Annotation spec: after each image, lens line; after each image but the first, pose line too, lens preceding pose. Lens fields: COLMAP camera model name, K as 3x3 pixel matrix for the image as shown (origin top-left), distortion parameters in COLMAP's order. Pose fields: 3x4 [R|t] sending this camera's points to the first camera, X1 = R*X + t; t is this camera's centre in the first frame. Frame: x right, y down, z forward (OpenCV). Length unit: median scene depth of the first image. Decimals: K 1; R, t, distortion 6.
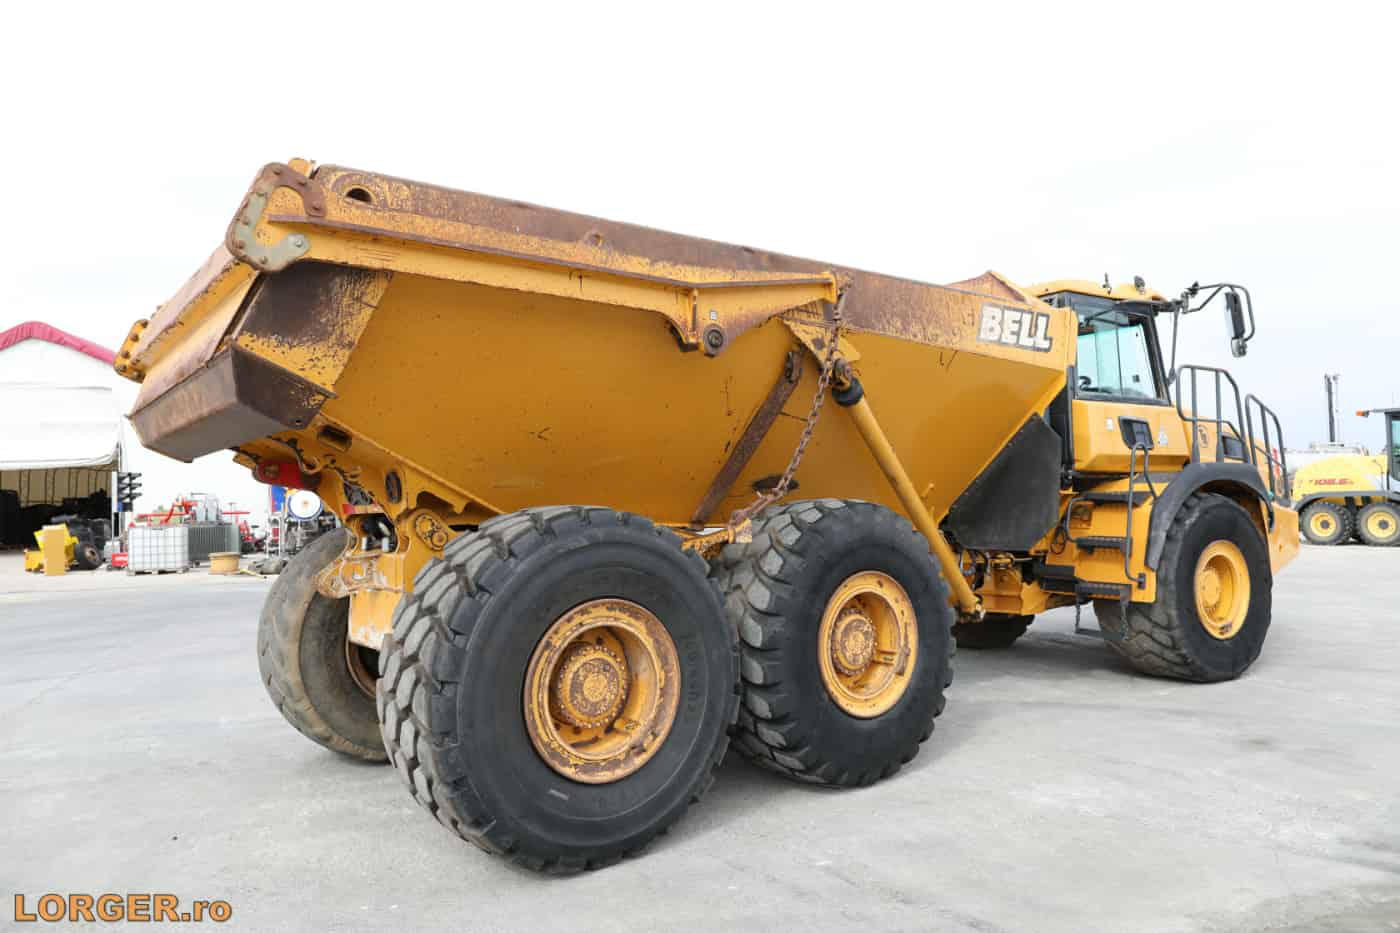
lens RADIAL K [[973.4, 0, 700.7], [0, 973.4, 474.5], [0, 0, 1]] dist [-0.004817, -0.000986]
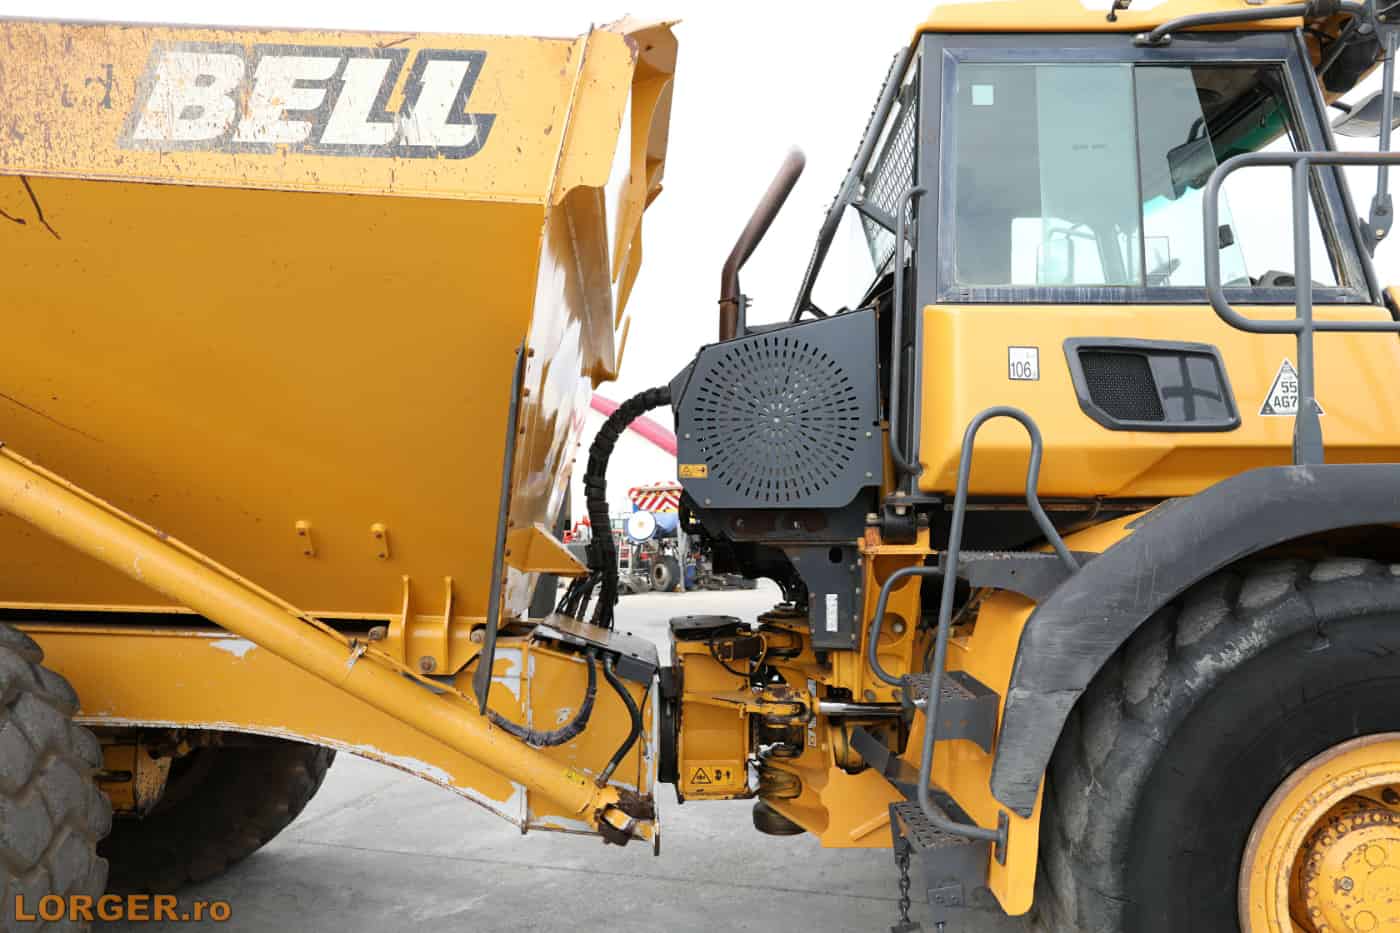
lens RADIAL K [[975.7, 0, 698.5], [0, 975.7, 465.3], [0, 0, 1]] dist [-0.040031, 0.030779]
pose [[0.825118, -0.015774, -0.564740, 0.625209], [0.000111, 0.999615, -0.027758, -0.004923], [0.564960, 0.022841, 0.824802, 0.765434]]
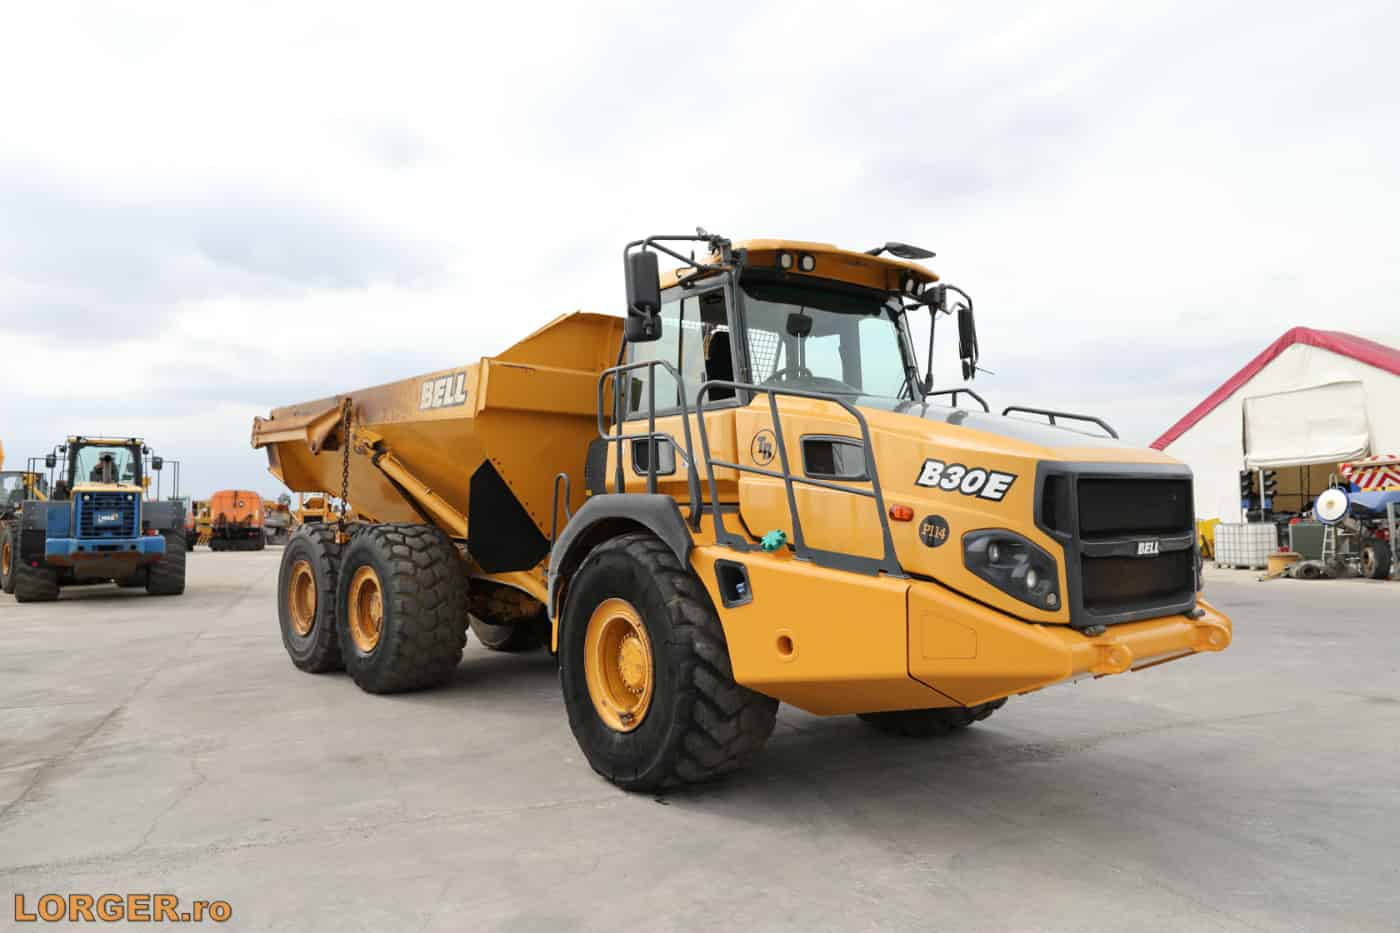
lens RADIAL K [[998.8, 0, 706.1], [0, 998.8, 461.3], [0, 0, 1]] dist [-0.008422, -0.001681]
pose [[0.049063, -0.026999, -0.998431, 1.563426], [0.034265, 0.999092, -0.025333, -0.018298], [0.998208, -0.032968, 0.049943, 1.233057]]
